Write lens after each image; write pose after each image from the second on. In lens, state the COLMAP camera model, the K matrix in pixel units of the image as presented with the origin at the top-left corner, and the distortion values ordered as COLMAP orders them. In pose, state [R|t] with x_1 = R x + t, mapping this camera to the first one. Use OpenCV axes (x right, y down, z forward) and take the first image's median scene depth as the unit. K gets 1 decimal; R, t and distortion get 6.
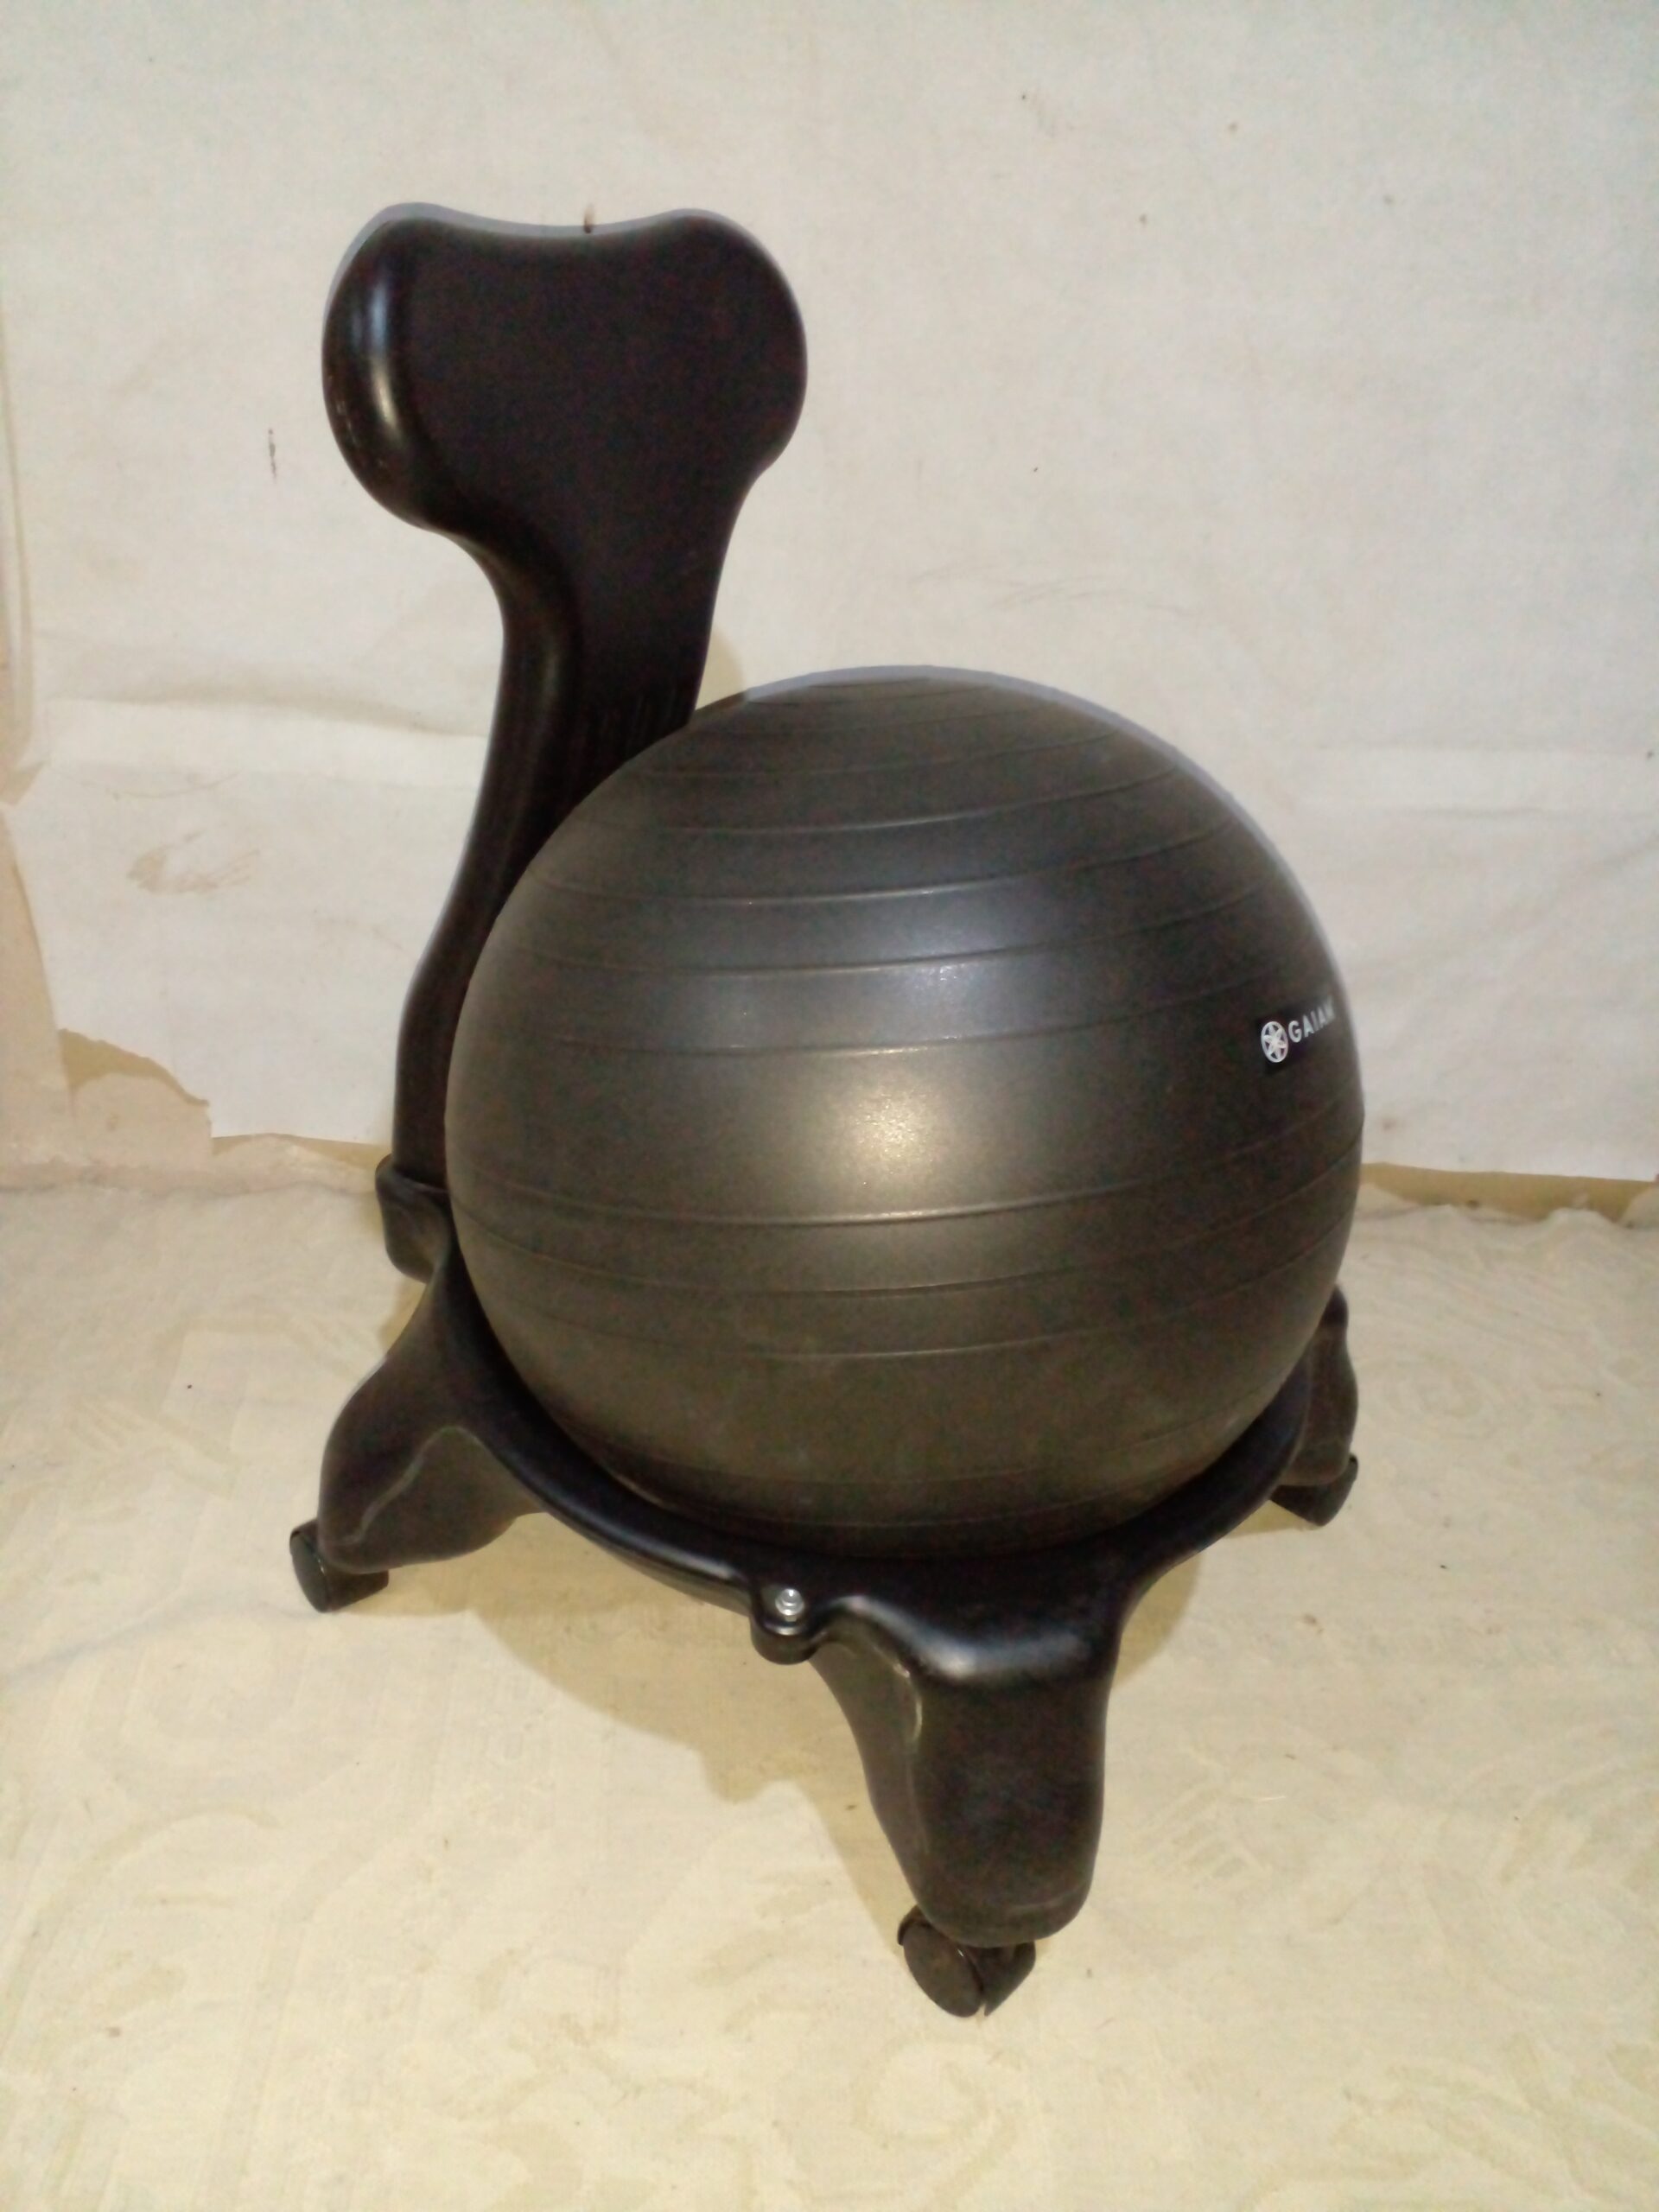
lens RADIAL K [[1813.2, 0, 807.4], [0, 1813.2, 1114.5], [0, 0, 1]] dist [0.006496, -0.026052]
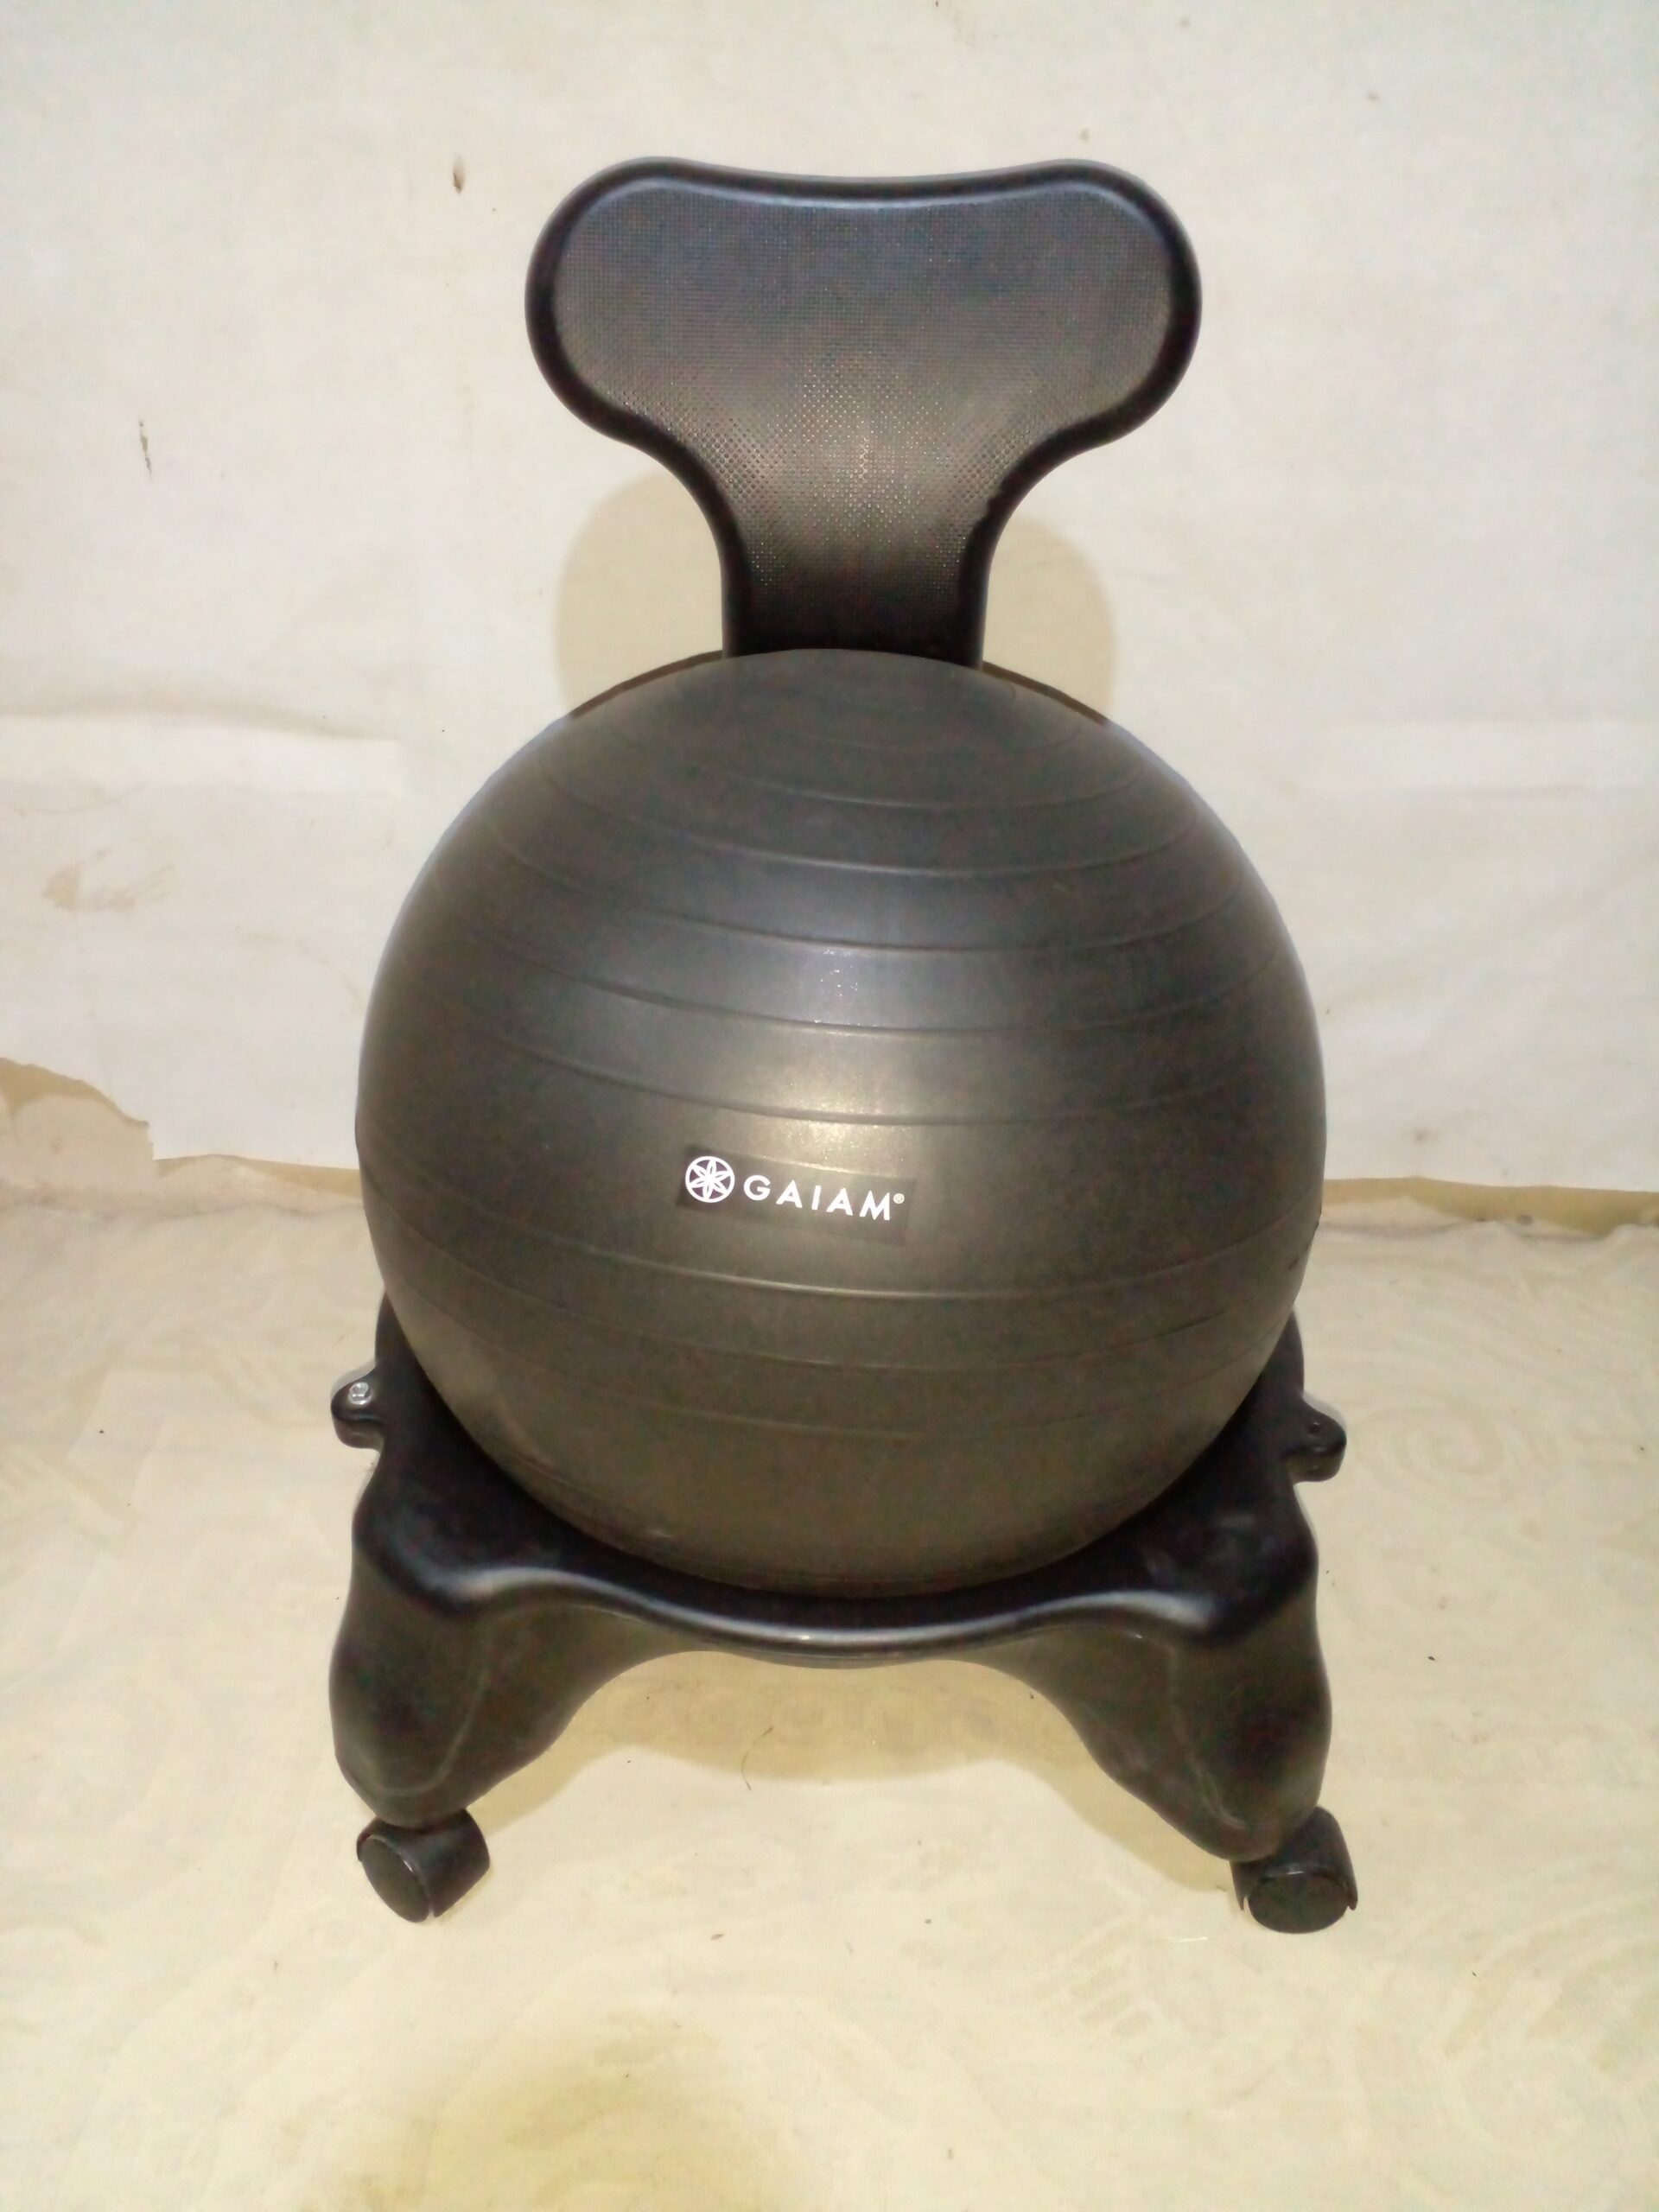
lens RADIAL K [[1813.2, 0, 798.7], [0, 1813.2, 1115.4], [0, 0, 1]] dist [0.006496, -0.026052]
pose [[0.994992, -0.005157, -0.099826, 0.134975], [0.009493, 0.999029, 0.043012, -0.060682], [0.099507, -0.043744, 0.994075, 0.096357]]
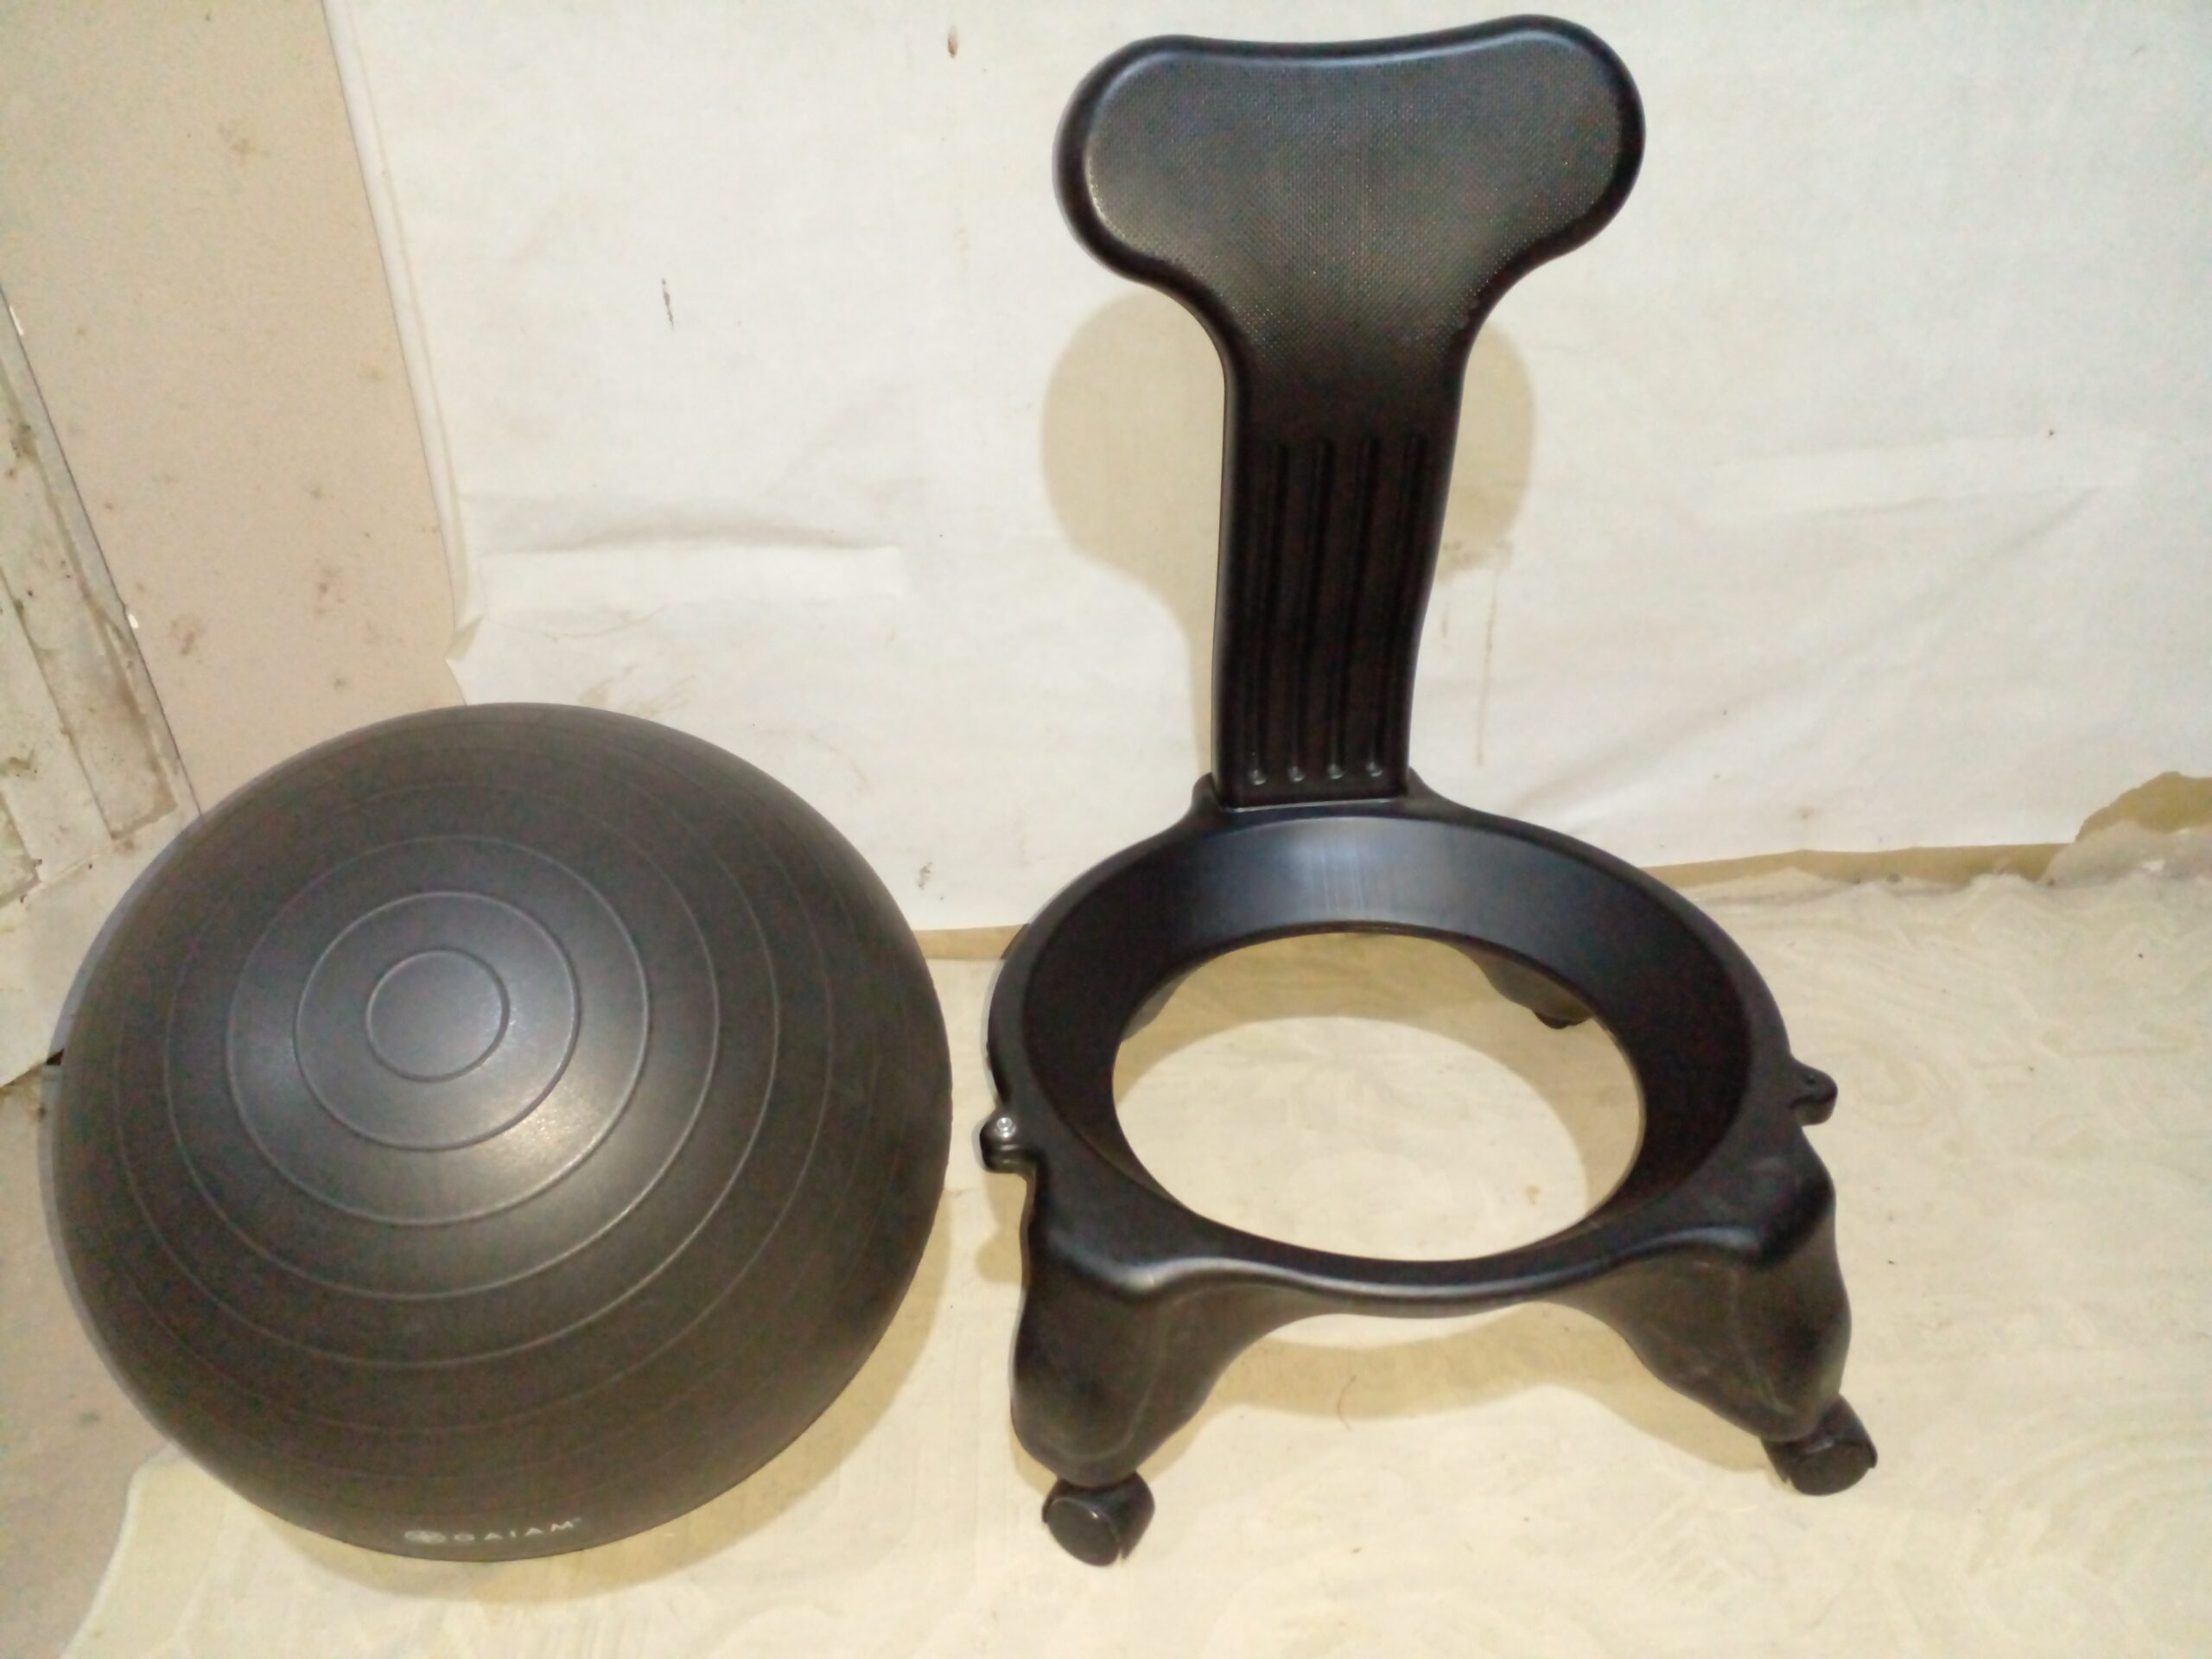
lens RADIAL K [[1813.2, 0, 1103.8], [0, 1813.2, 900.1], [0, 0, 1]] dist [0.006496, -0.026052]
pose [[0.994089, -0.094023, -0.054284, -0.026251], [0.098683, 0.990974, 0.090732, -0.101725], [0.045263, -0.095552, 0.994395, -0.045072]]
